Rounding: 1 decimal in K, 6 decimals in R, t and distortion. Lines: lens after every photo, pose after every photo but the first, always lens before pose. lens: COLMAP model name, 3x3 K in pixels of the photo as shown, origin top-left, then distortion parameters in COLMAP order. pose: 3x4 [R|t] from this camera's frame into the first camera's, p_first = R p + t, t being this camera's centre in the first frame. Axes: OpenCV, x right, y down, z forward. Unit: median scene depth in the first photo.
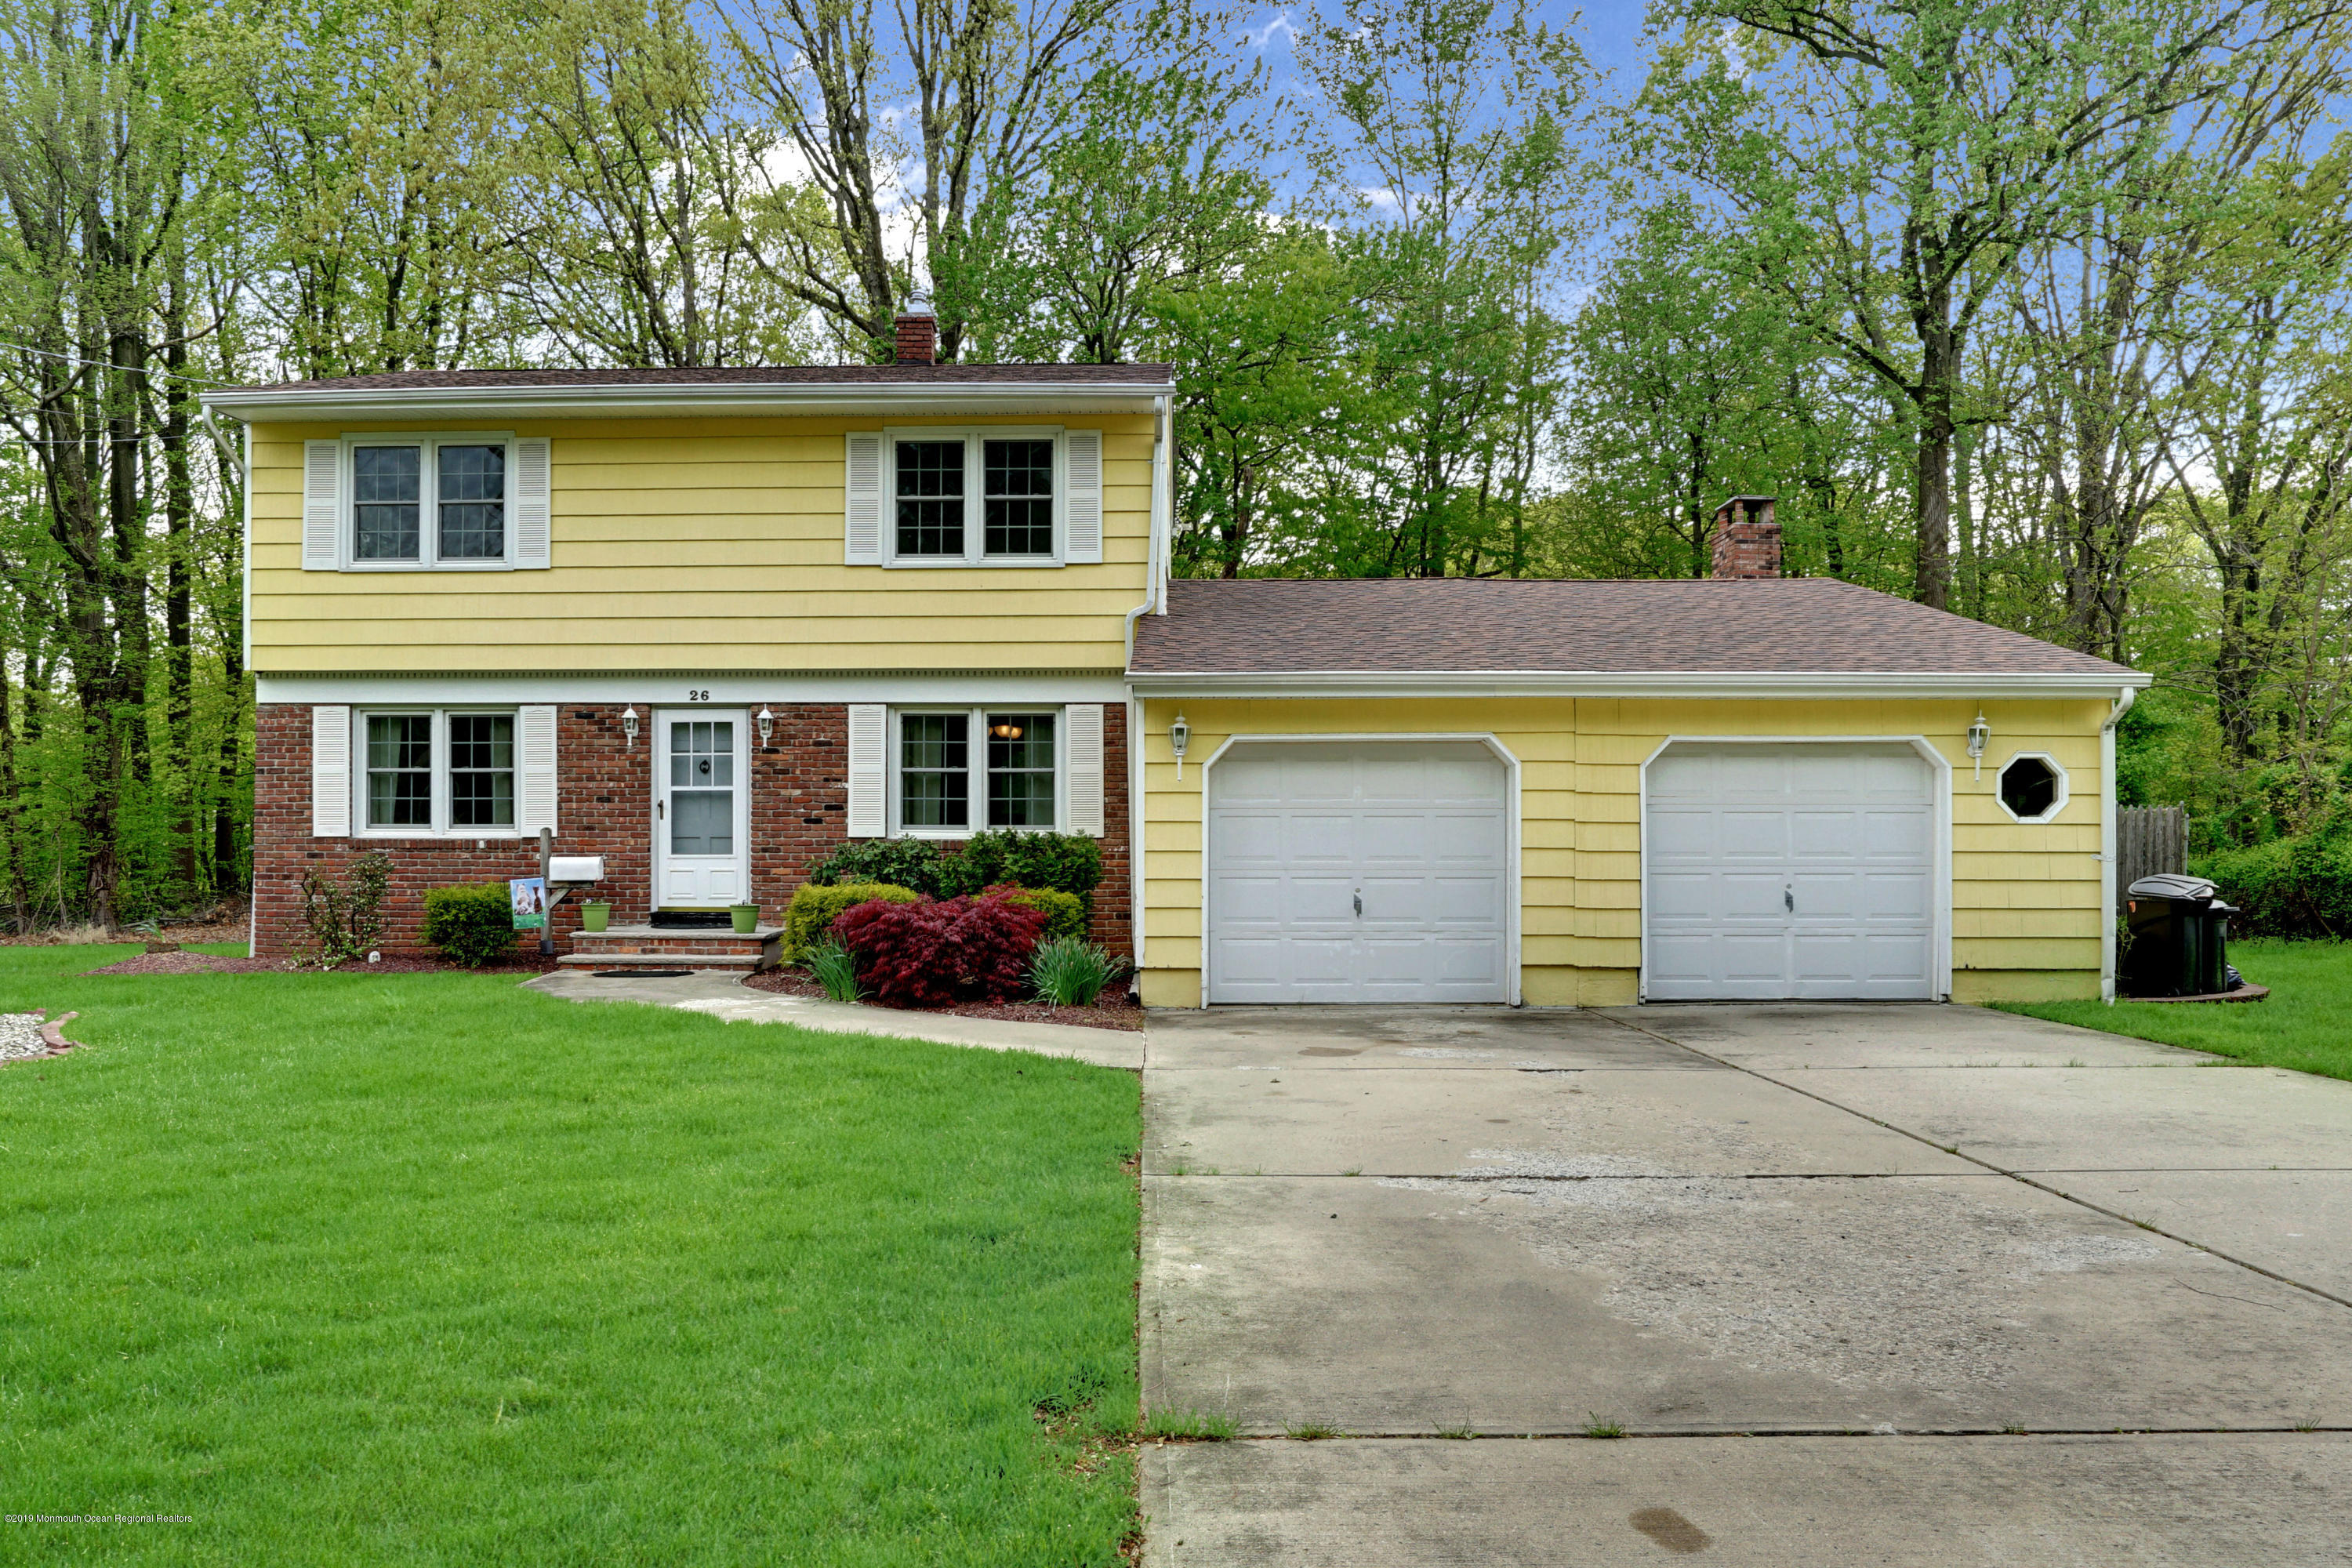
lens RADIAL K [[1653.8, 0, 1167.7], [0, 1653.8, 861.1], [0, 0, 1]] dist [-0.034588, -0.005517]
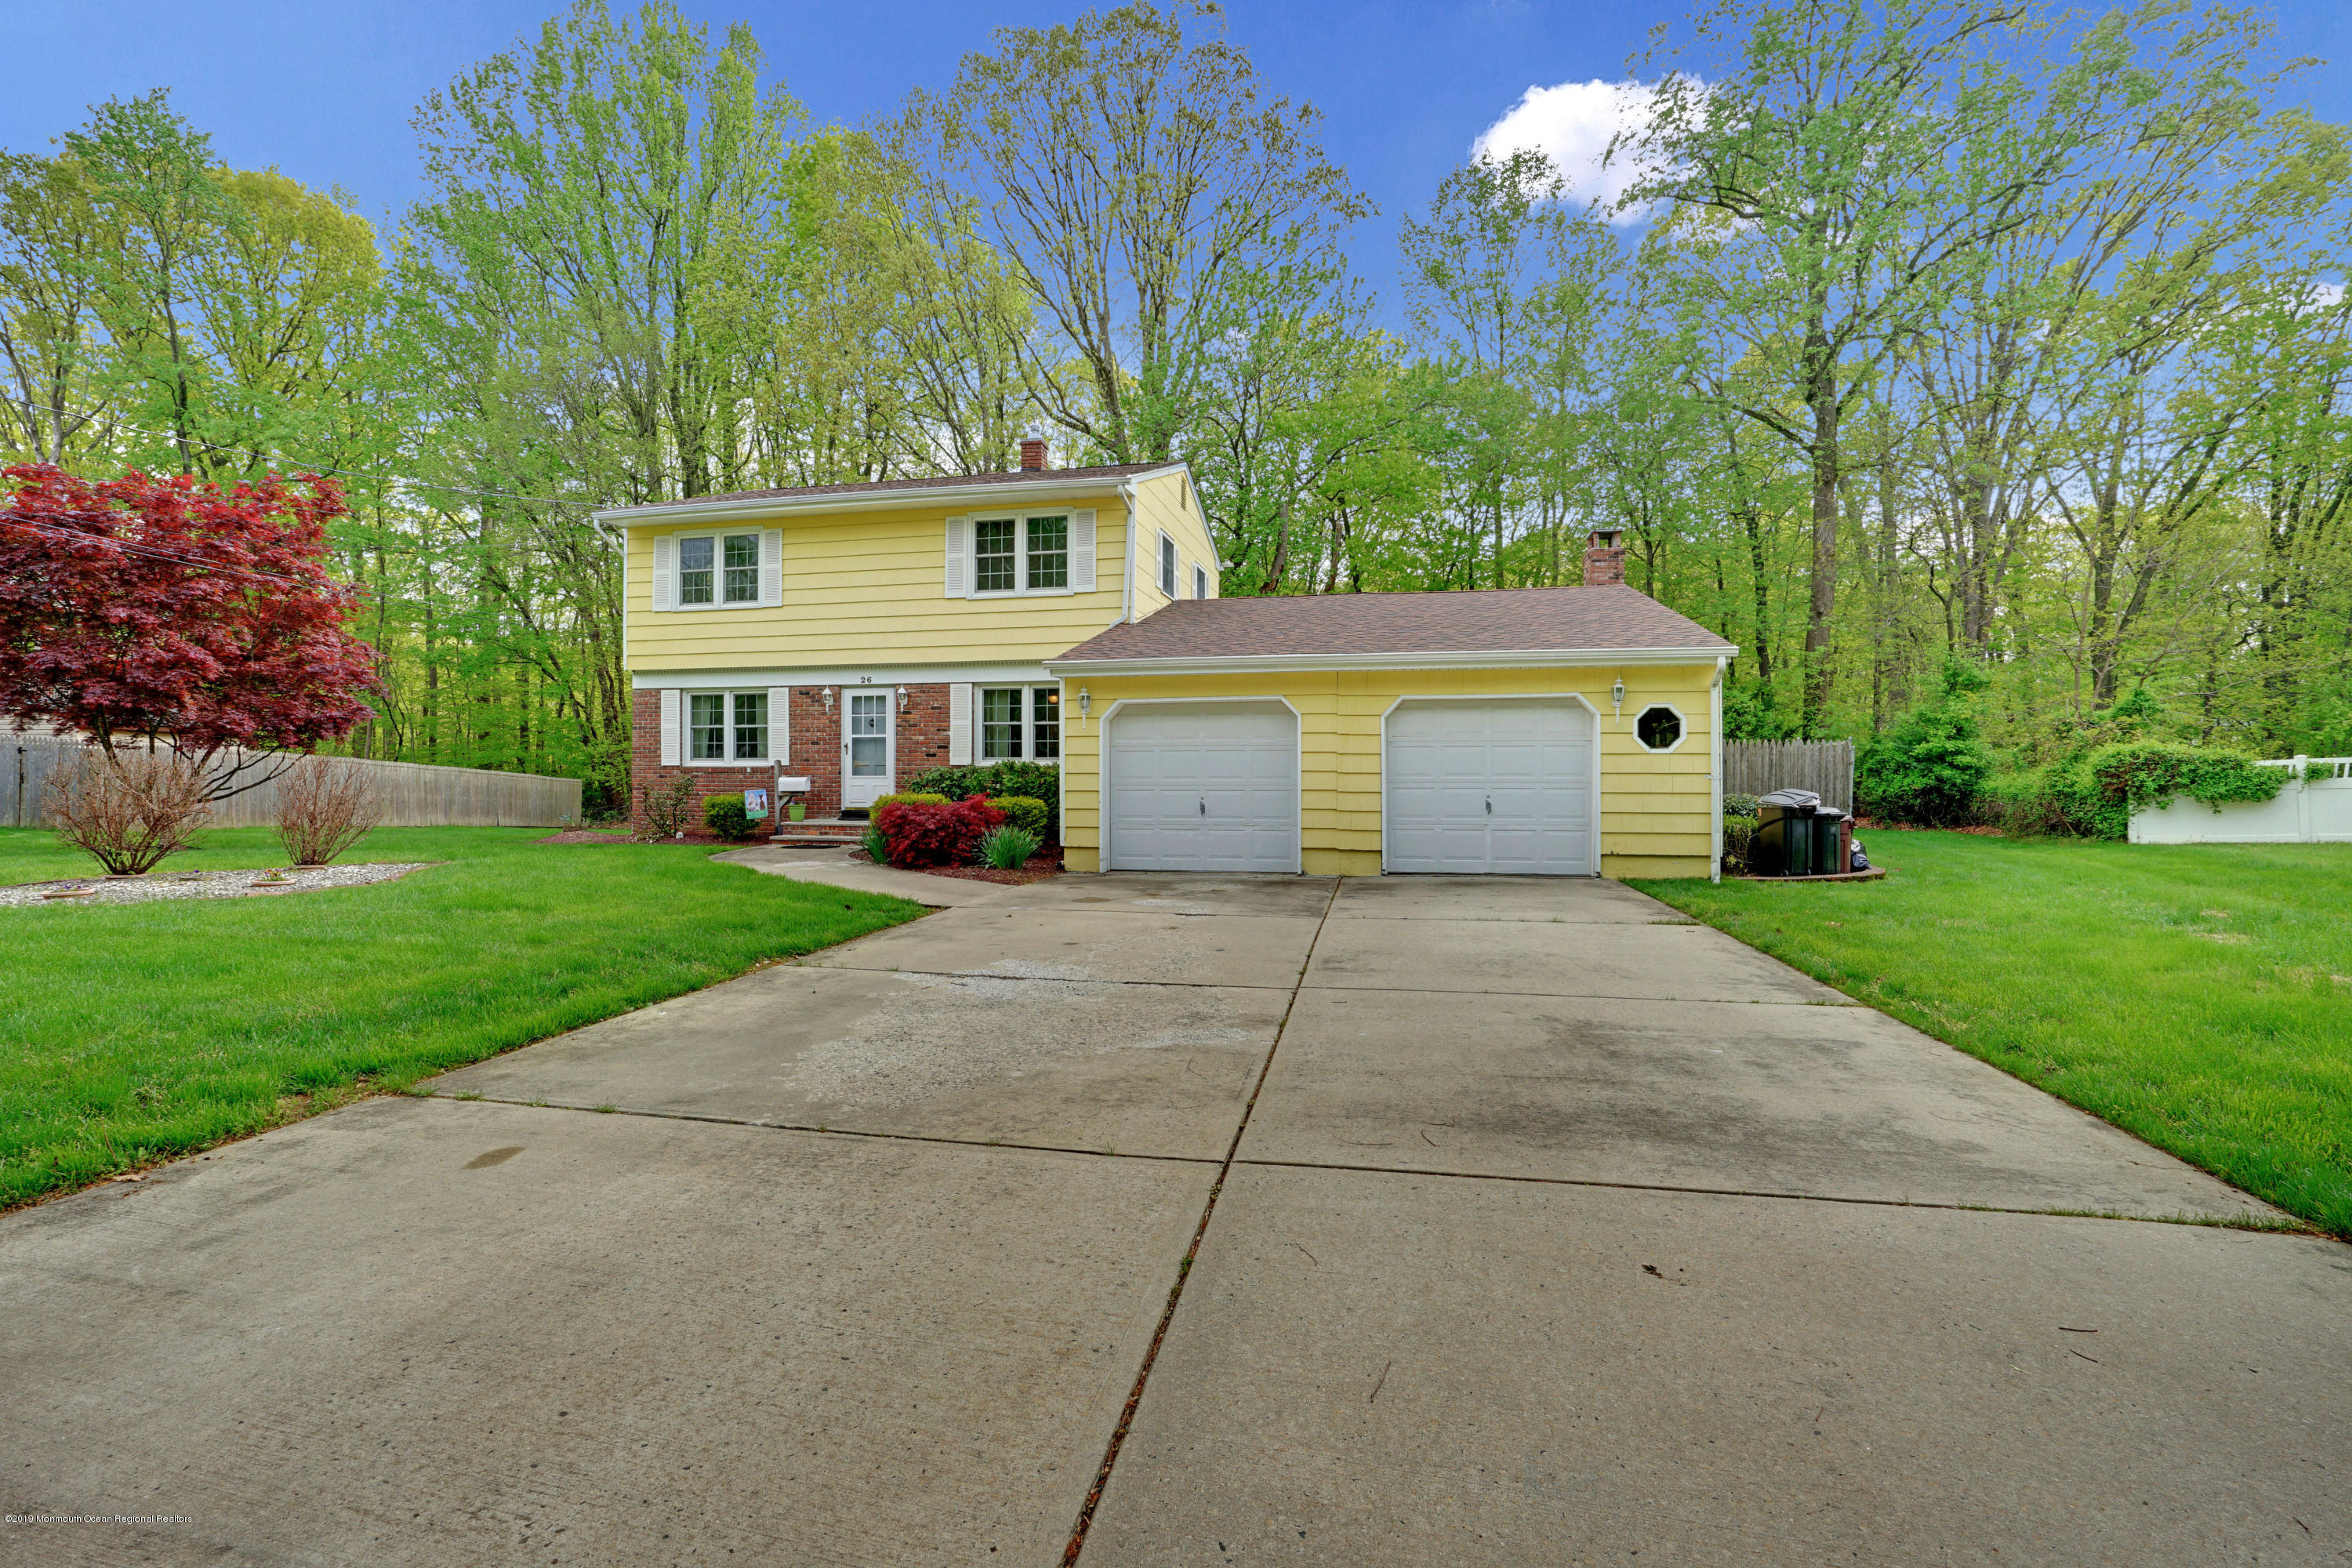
lens RADIAL K [[1072.5, 0, 1171.5], [0, 1072.5, 776.1], [0, 0, 1]] dist [-0.045023, 0.010061]
pose [[0.980914, -0.000620, -0.194442, 0.228658], [-0.000207, 0.999991, -0.004232, 0.000772], [0.194443, 0.004191, 0.980905, 0.007246]]
